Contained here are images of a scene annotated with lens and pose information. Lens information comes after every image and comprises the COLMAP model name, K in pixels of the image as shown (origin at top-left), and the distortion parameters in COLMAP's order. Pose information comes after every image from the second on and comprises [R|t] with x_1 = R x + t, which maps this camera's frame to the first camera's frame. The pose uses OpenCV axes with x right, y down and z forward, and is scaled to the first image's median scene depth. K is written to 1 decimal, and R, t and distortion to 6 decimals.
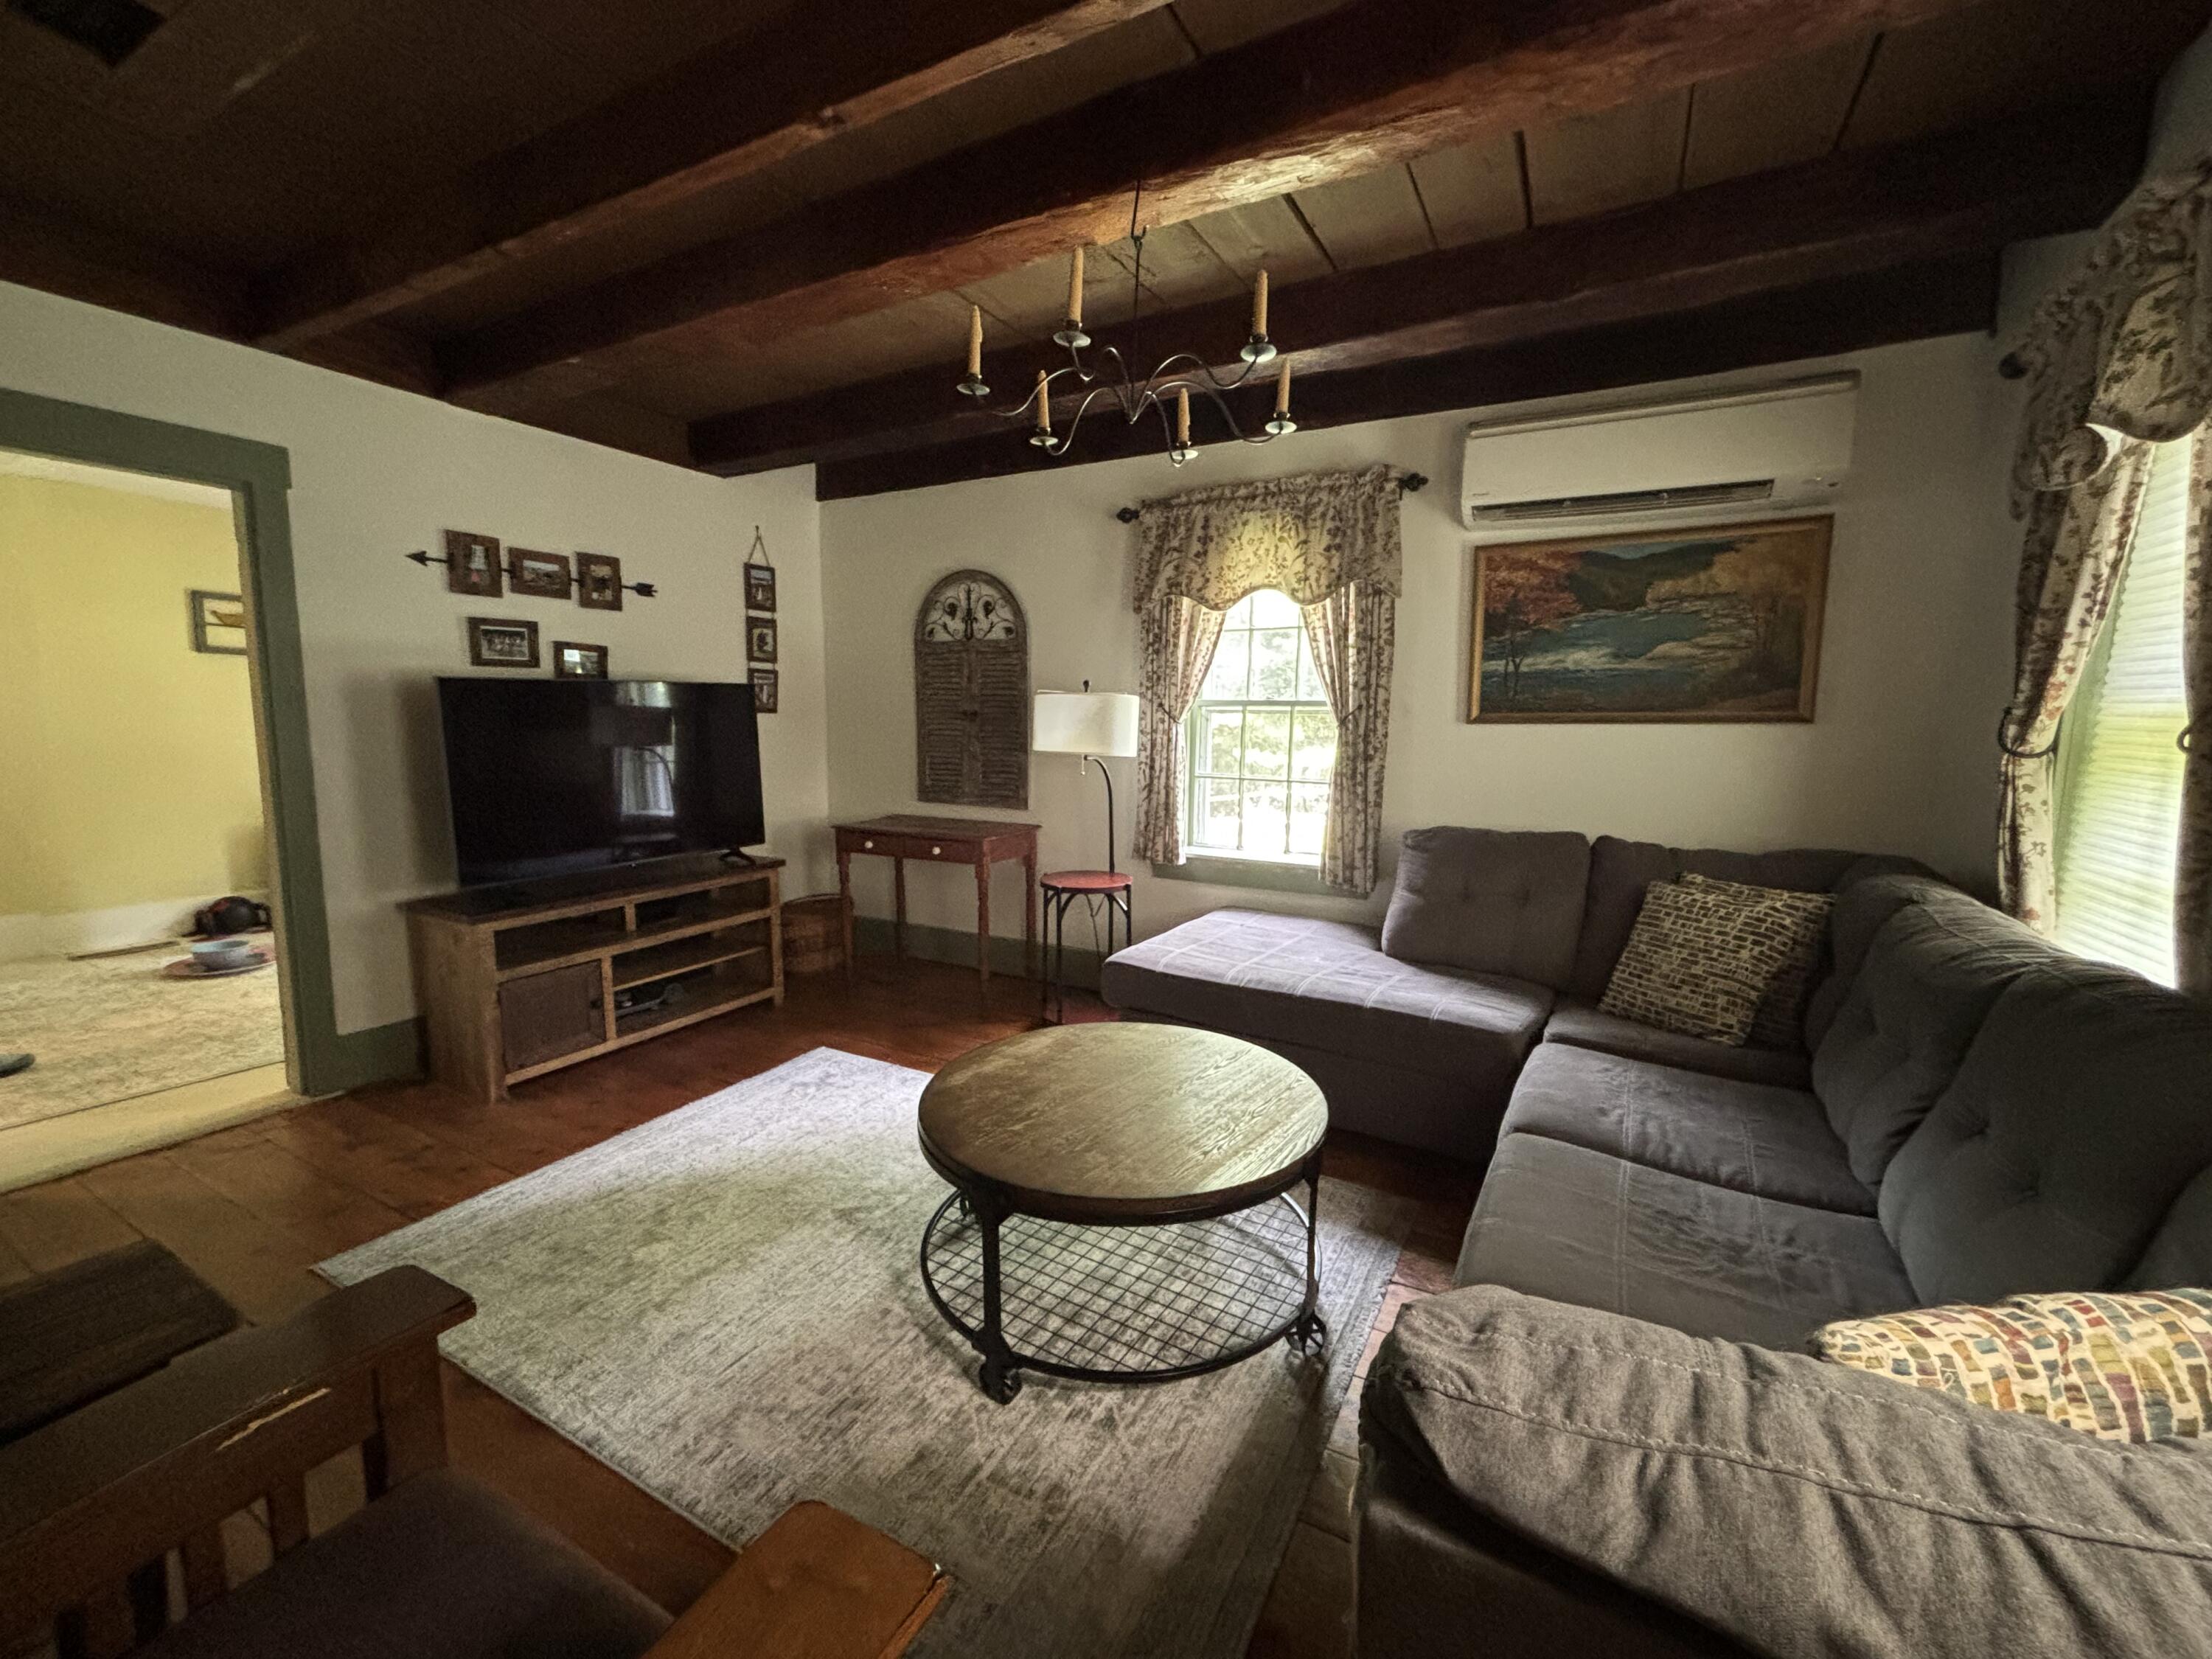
lens RADIAL K [[904.1, 0, 1102.2], [0, 904.1, 832.5], [0, 0, 1]] dist [0.002734, 0.001222]
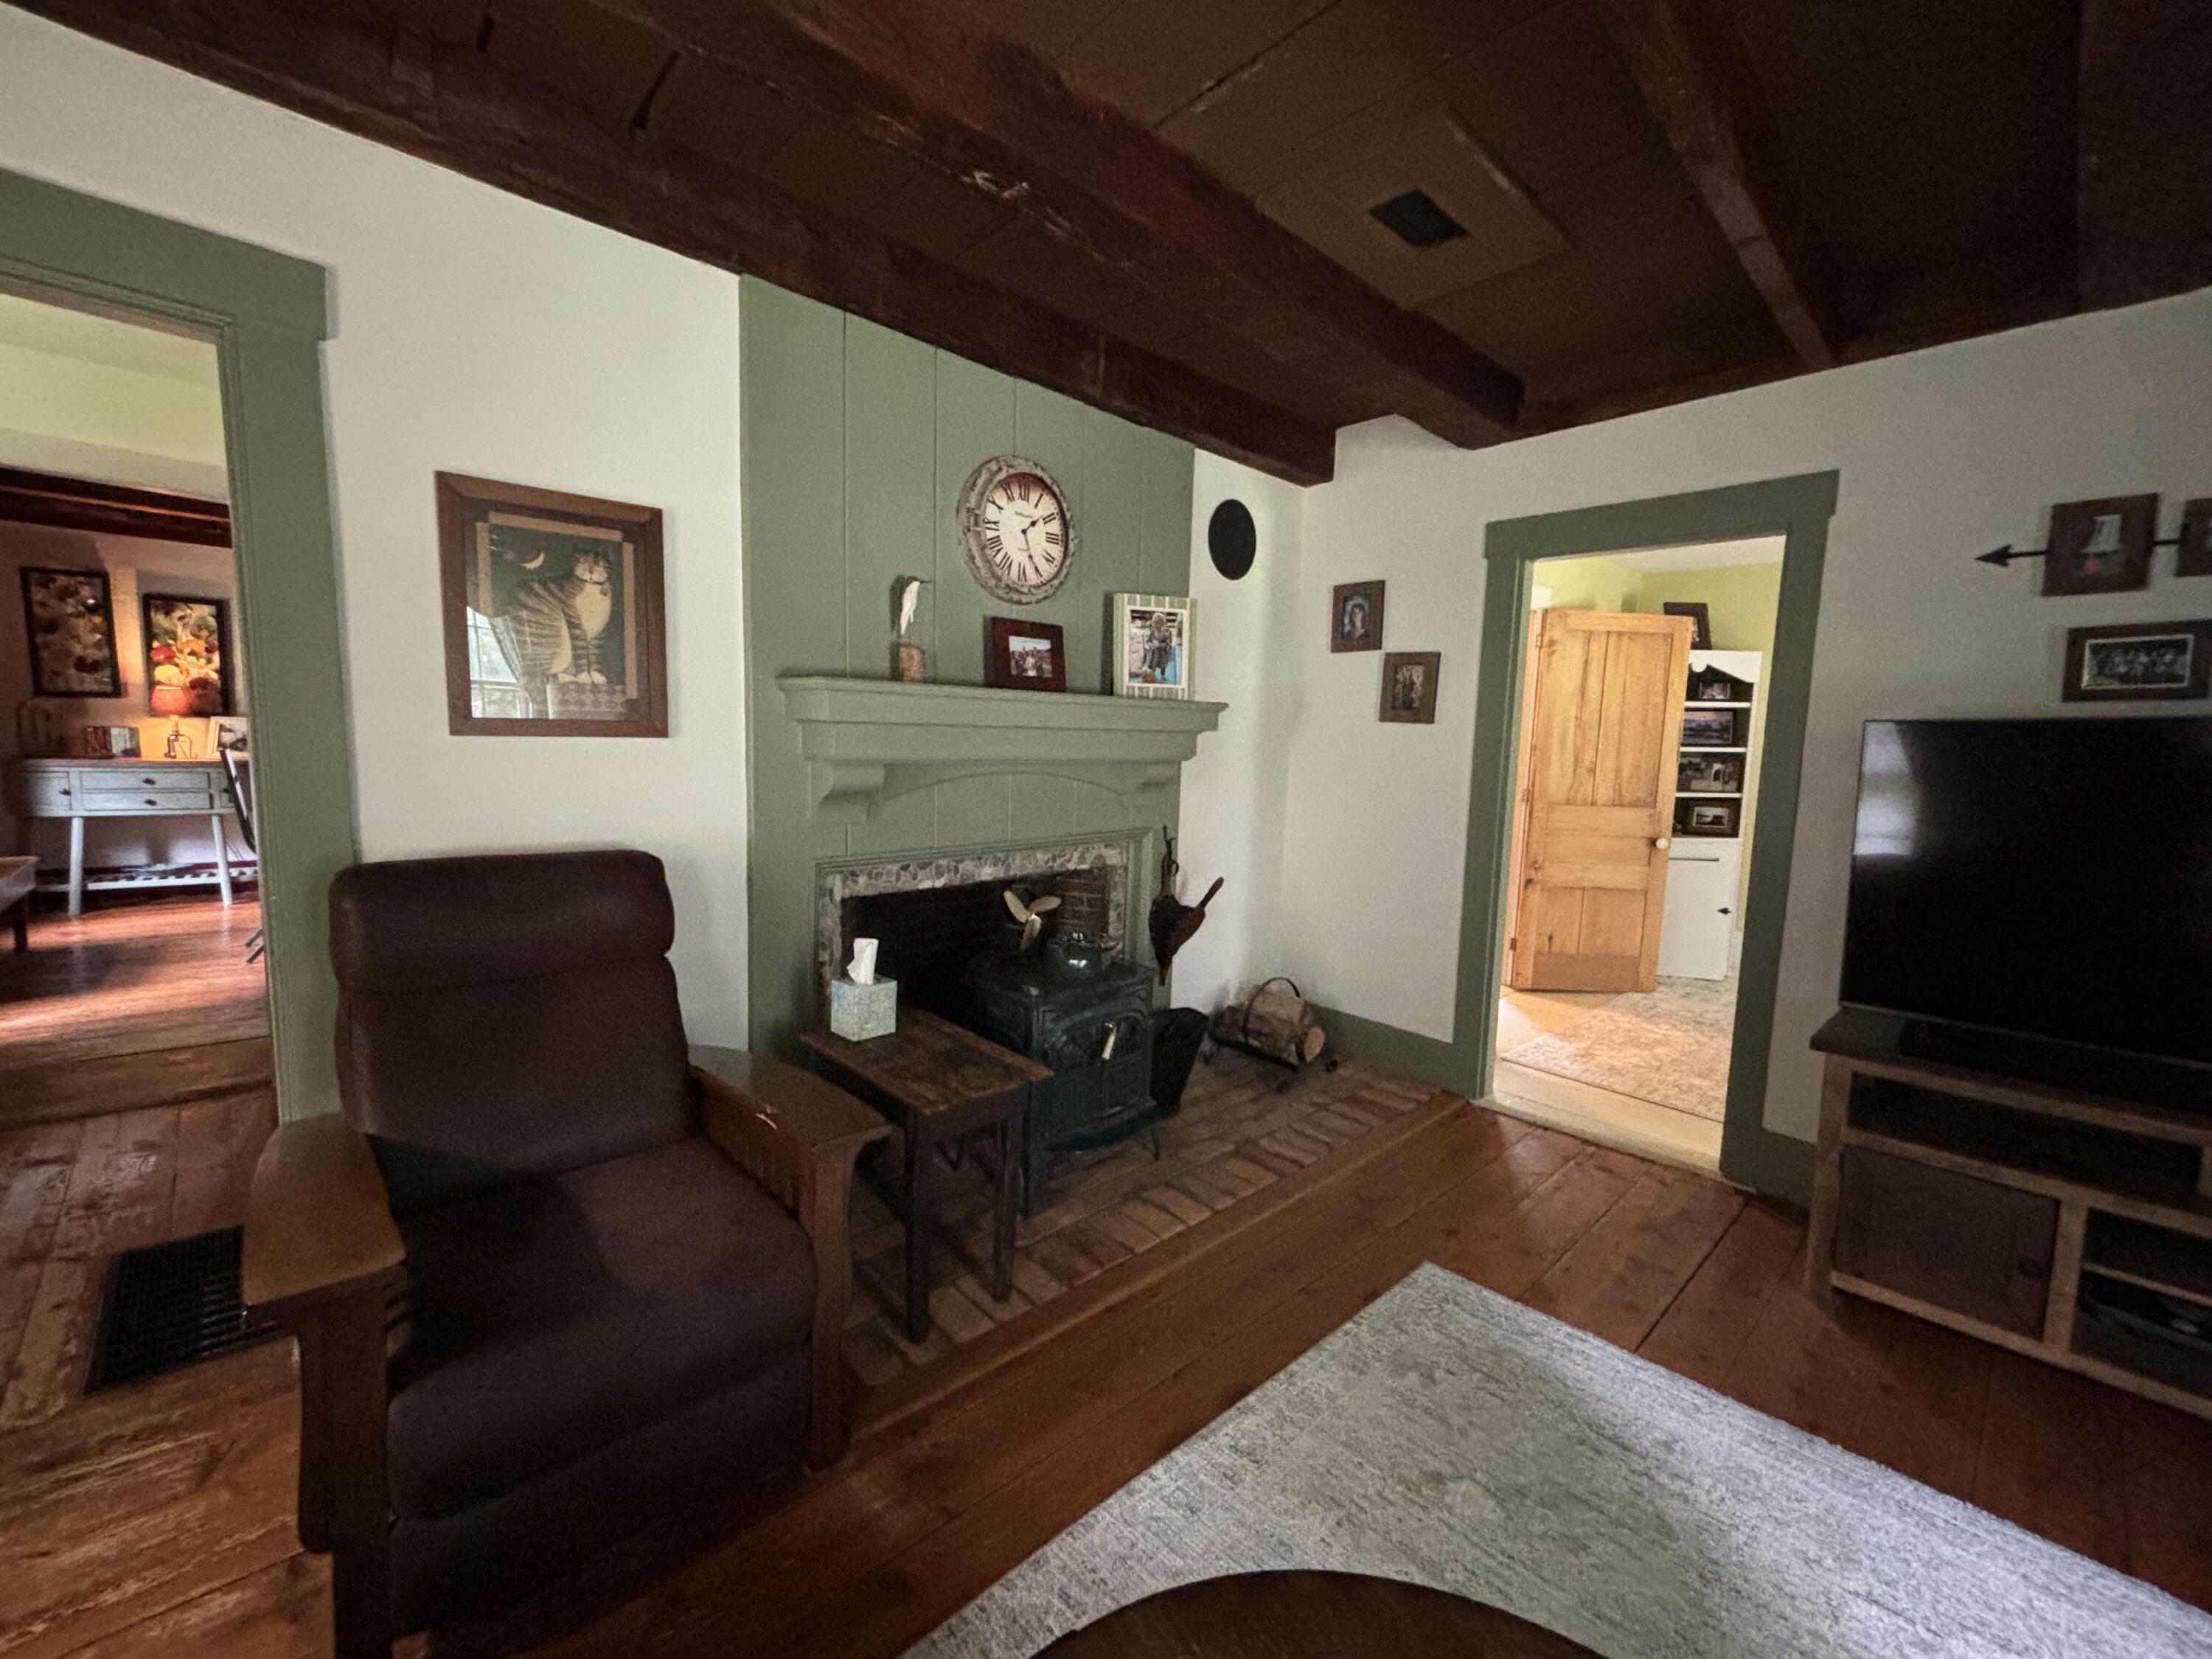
lens RADIAL K [[904.1, 0, 1093.2], [0, 904.1, 823.7], [0, 0, 1]] dist [0.002734, 0.001222]
pose [[-0.306282, 0.074016, -0.949059, 0.163524], [-0.150375, 0.980693, 0.125013, -0.074900], [0.939989, 0.181004, -0.289238, 0.555338]]
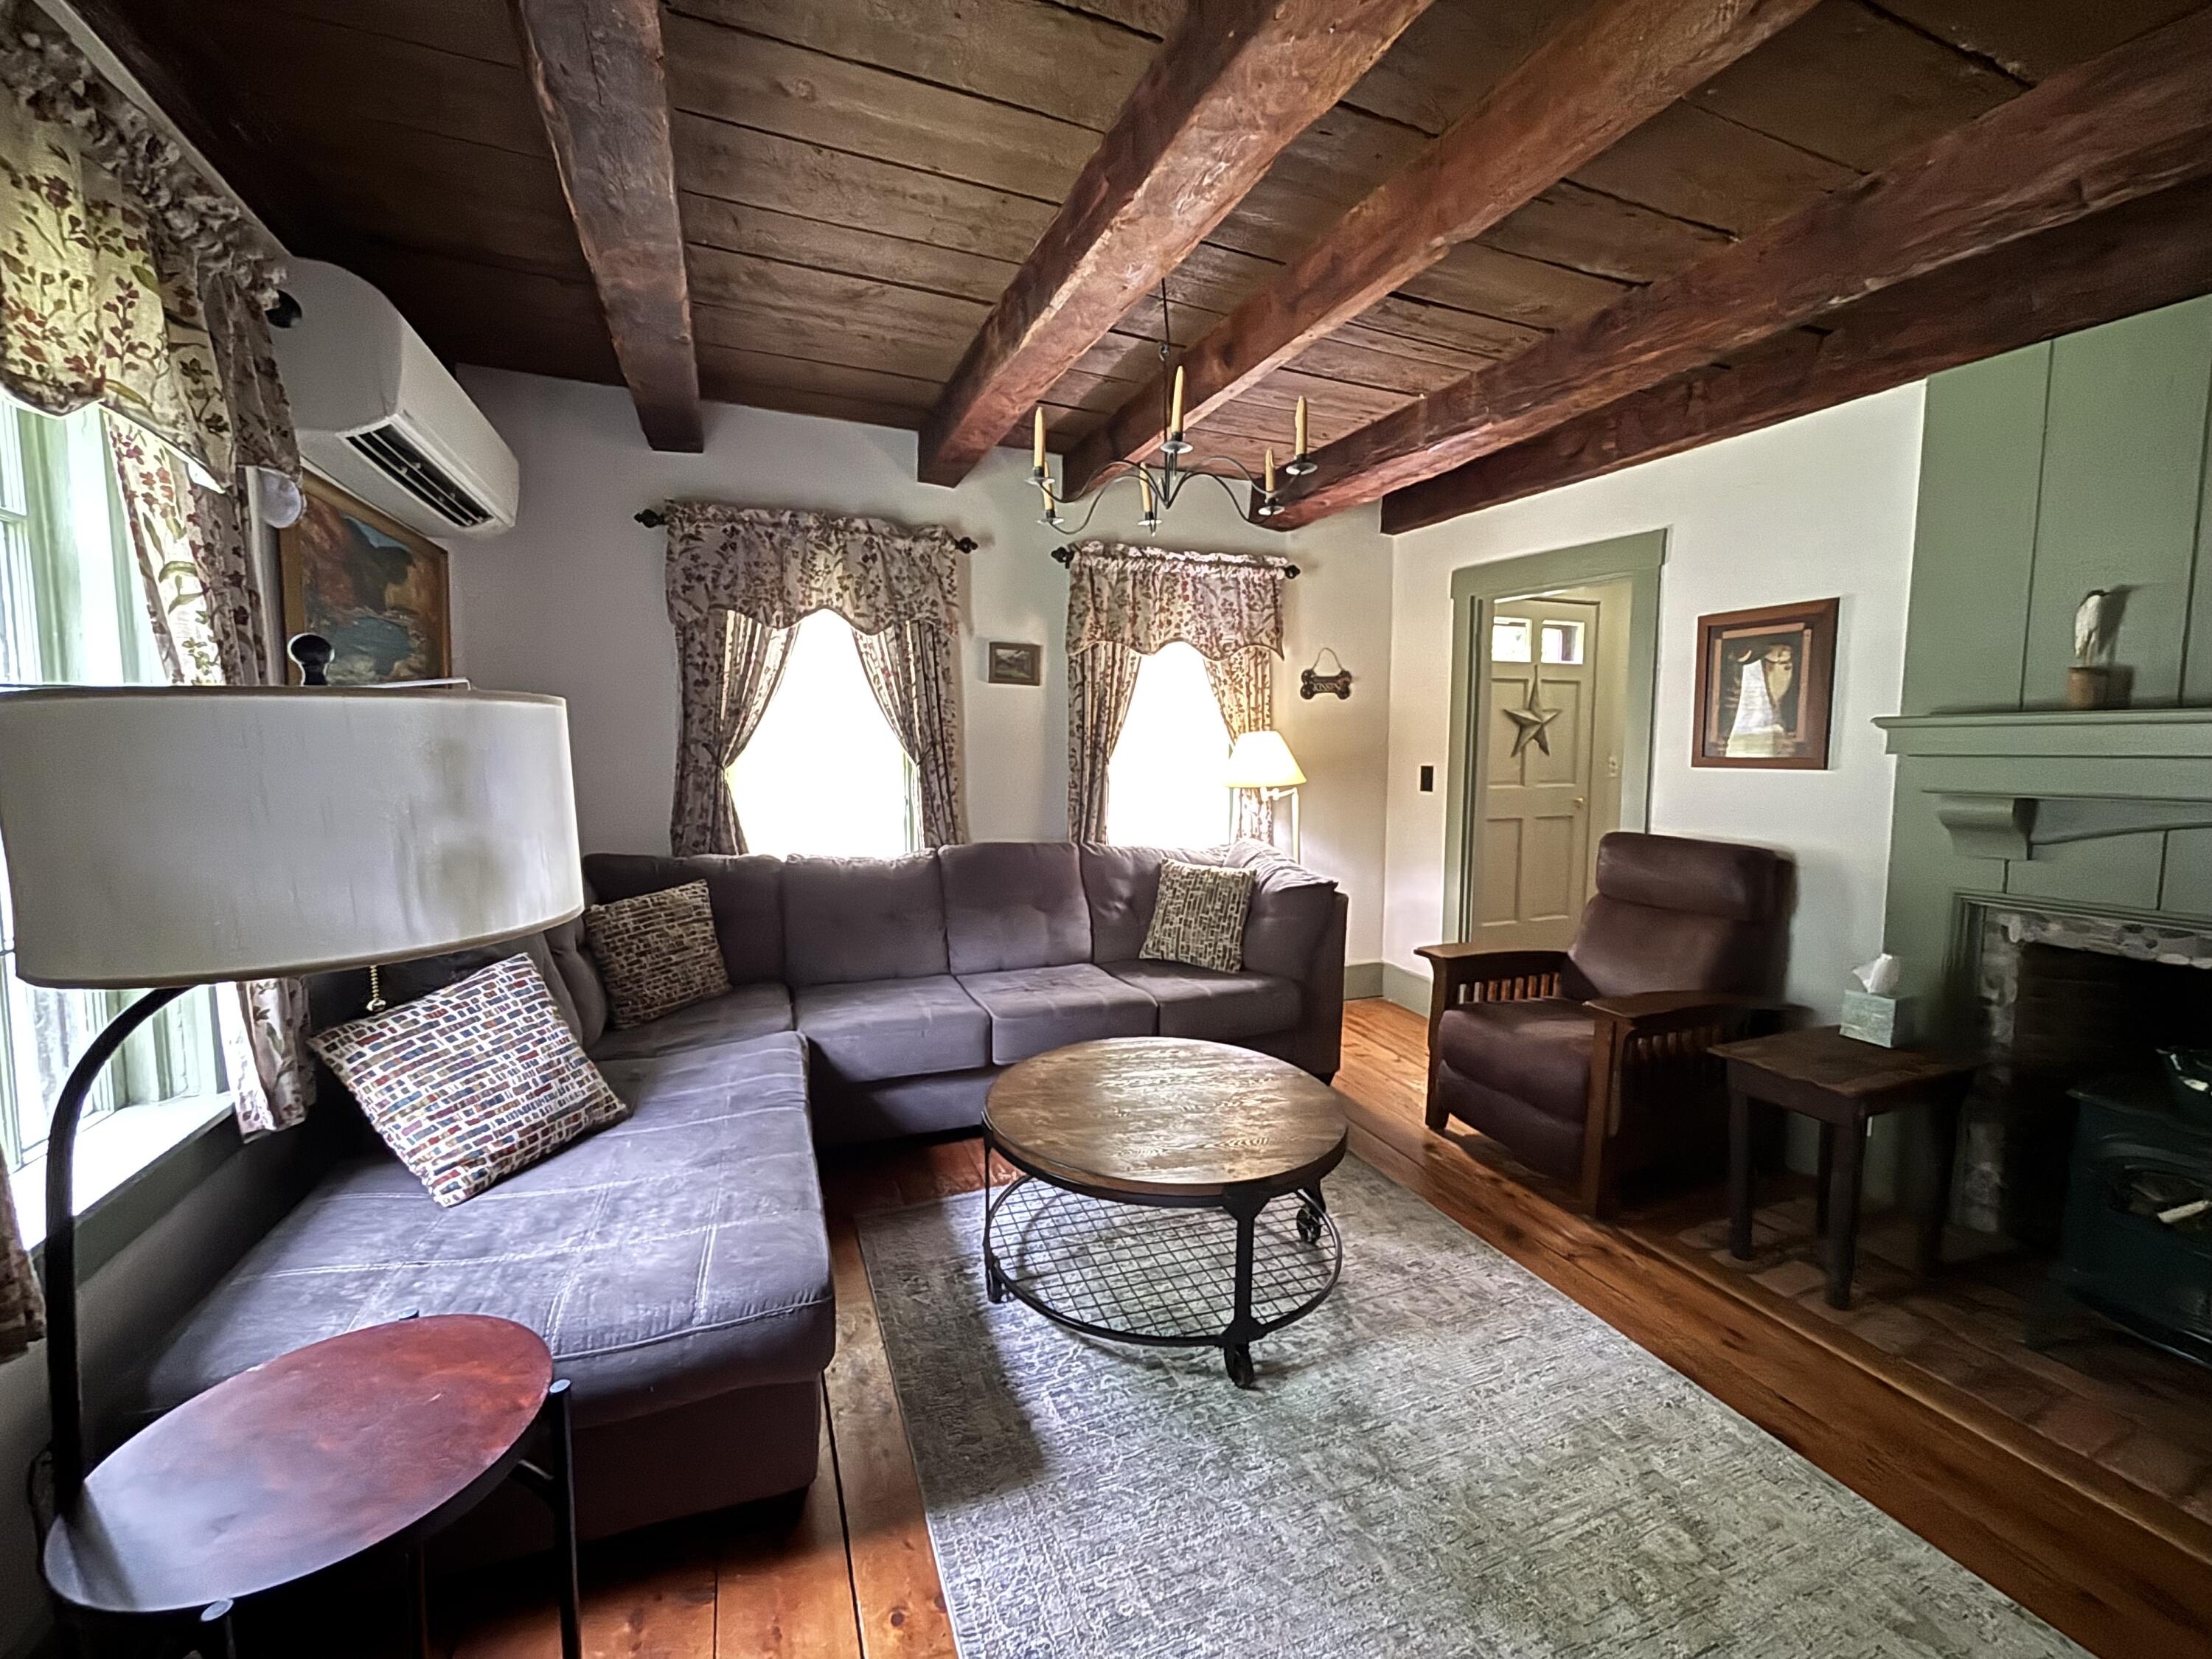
lens RADIAL K [[904.1, 0, 1103.8], [0, 904.1, 824.4], [0, 0, 1]] dist [0.002734, 0.001222]
pose [[-0.782474, -0.074044, 0.618266, -0.359474], [0.056341, 0.980414, 0.188719, -0.155638], [-0.620130, 0.182501, -0.762976, 1.139425]]
